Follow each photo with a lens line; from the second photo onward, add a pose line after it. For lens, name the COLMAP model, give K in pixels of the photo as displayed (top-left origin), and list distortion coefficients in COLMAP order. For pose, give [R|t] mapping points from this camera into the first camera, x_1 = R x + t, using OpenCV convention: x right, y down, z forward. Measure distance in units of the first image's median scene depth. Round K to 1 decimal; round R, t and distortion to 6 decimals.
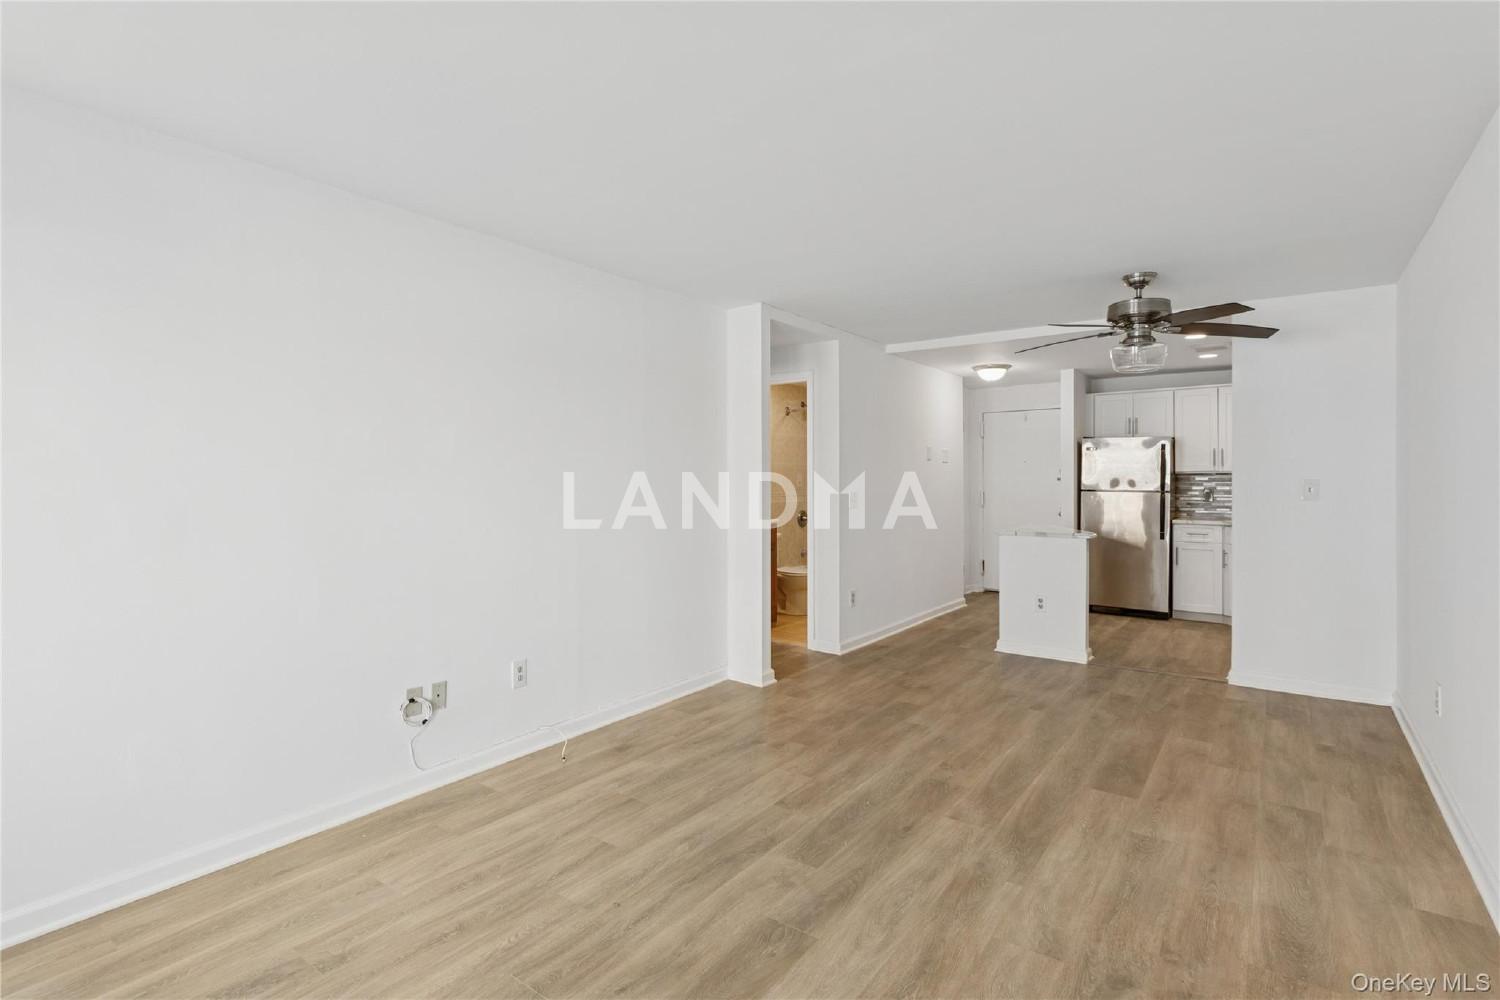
lens RADIAL K [[723.1, 0, 753.3], [0, 723.1, 464.8], [0, 0, 1]] dist [0.000481, 0.000405]
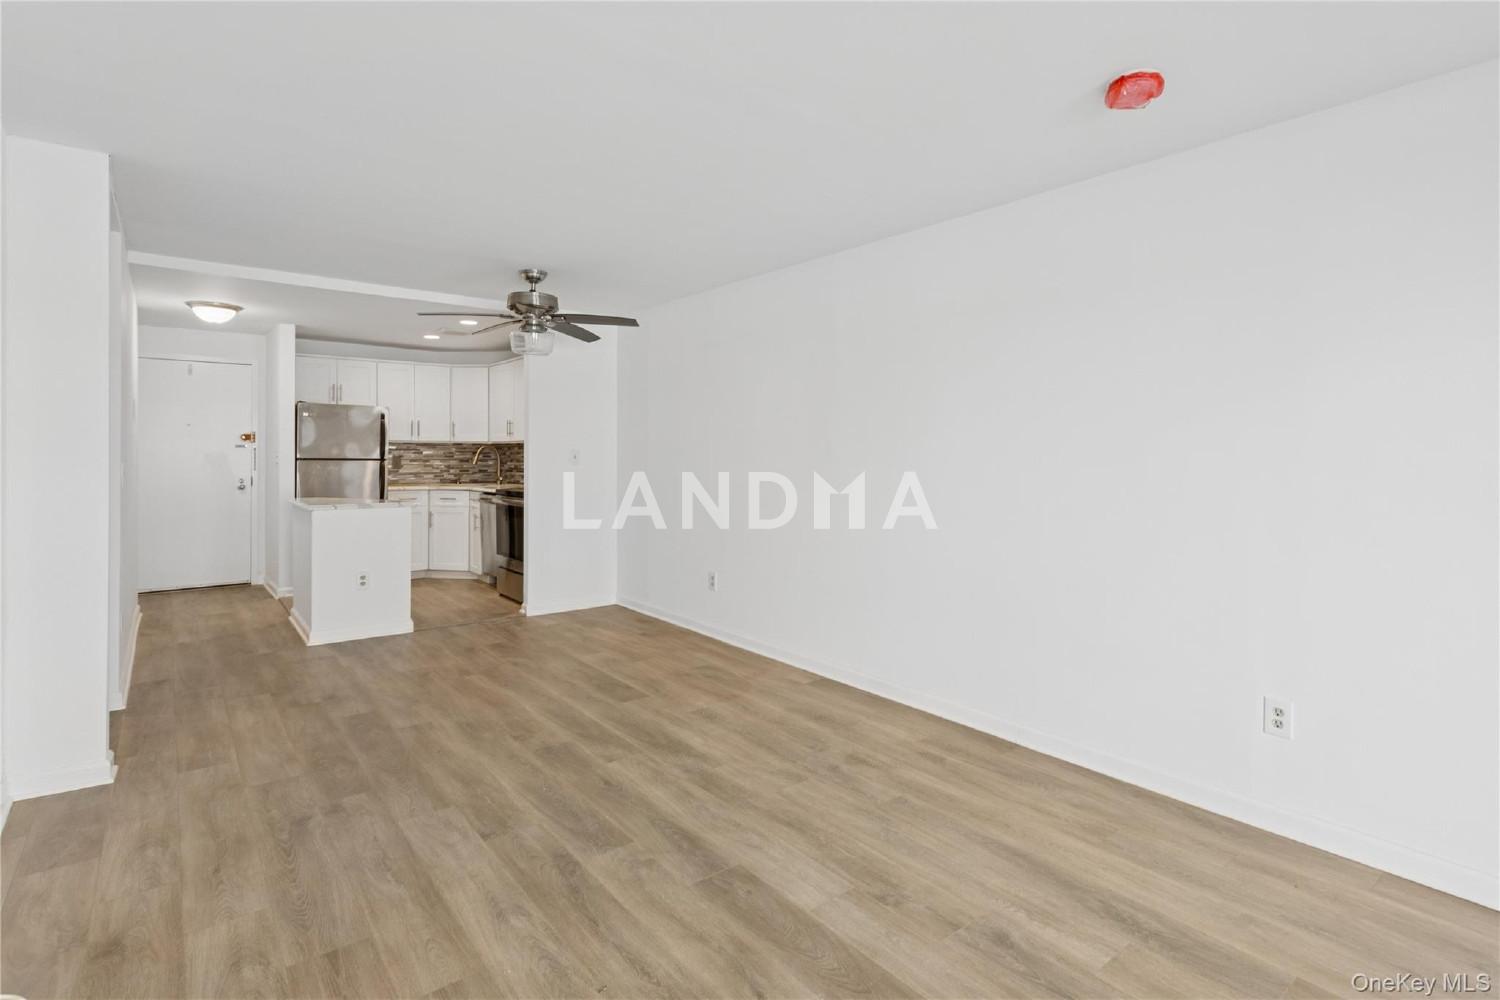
lens RADIAL K [[728.6, 0, 749.2], [0, 728.6, 473.3], [0, 0, 1]] dist [0.003675, 0.001126]
pose [[0.264897, -0.025526, 0.963939, -0.633590], [-0.029684, 0.998960, 0.034611, 0.008251], [-0.963820, -0.037782, 0.263864, 0.460593]]
